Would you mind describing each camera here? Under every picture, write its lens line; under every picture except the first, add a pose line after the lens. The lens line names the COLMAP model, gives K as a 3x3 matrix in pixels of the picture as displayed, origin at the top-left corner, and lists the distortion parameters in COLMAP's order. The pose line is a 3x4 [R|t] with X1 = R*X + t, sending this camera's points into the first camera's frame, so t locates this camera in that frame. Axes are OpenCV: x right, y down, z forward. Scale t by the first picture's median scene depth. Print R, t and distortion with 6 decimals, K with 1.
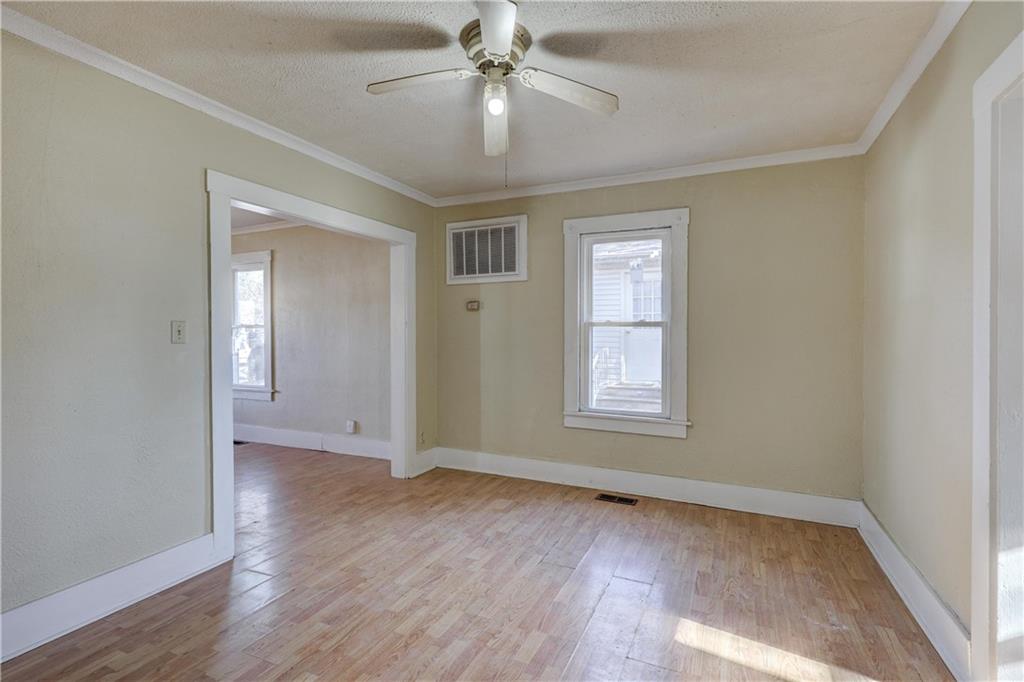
lens RADIAL K [[476.6, 0, 512.0], [0, 476.6, 341.0], [0, 0, 1]] dist [0.002015, 0.000319]
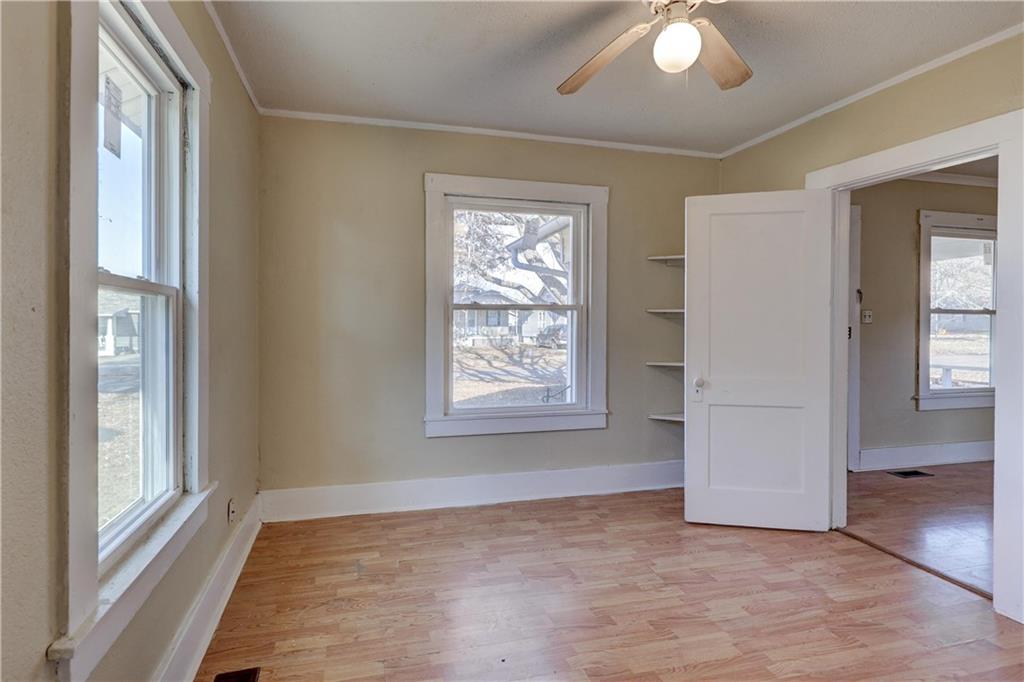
lens RADIAL K [[575.2, 0, 514.2], [0, 575.2, 318.3], [0, 0, 1]] dist [-0.000353, -0.000088]
pose [[0.749381, 0.001446, 0.662138, -1.581177], [0.005132, 0.999955, -0.007992, -0.018618], [-0.662119, 0.009388, 0.749339, 0.746107]]
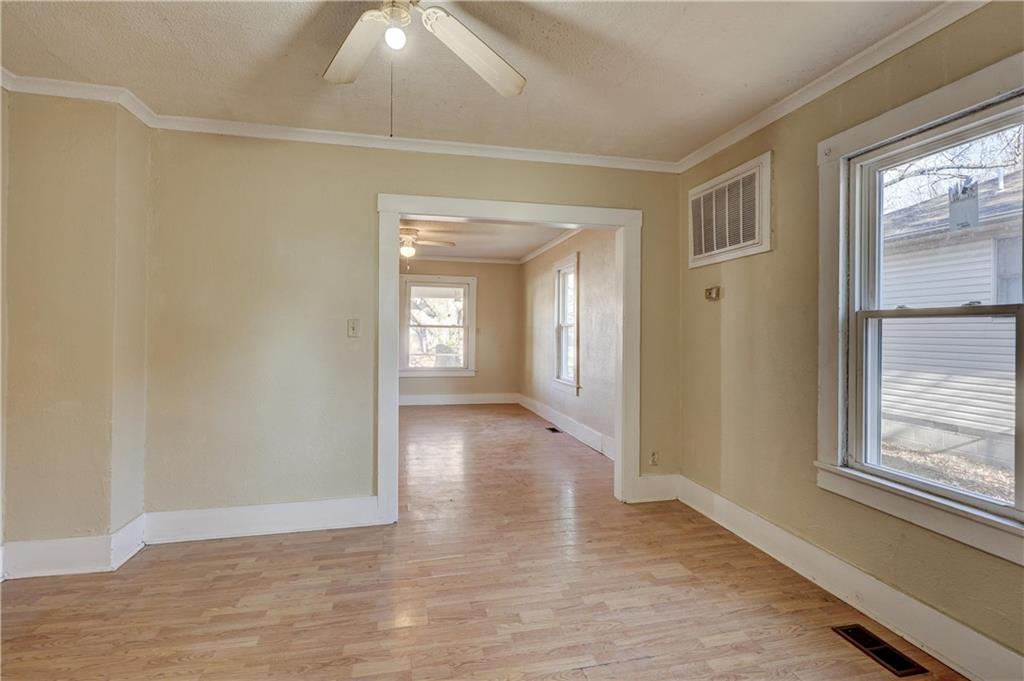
lens RADIAL K [[487.1, 0, 514.9], [0, 487.1, 335.0], [0, 0, 1]] dist [0.000010, -0.000131]
pose [[0.630581, 0.008152, -0.776081, 0.345369], [-0.017363, 0.999843, -0.003605, -0.002044], [0.775930, 0.015748, 0.630623, 0.317734]]
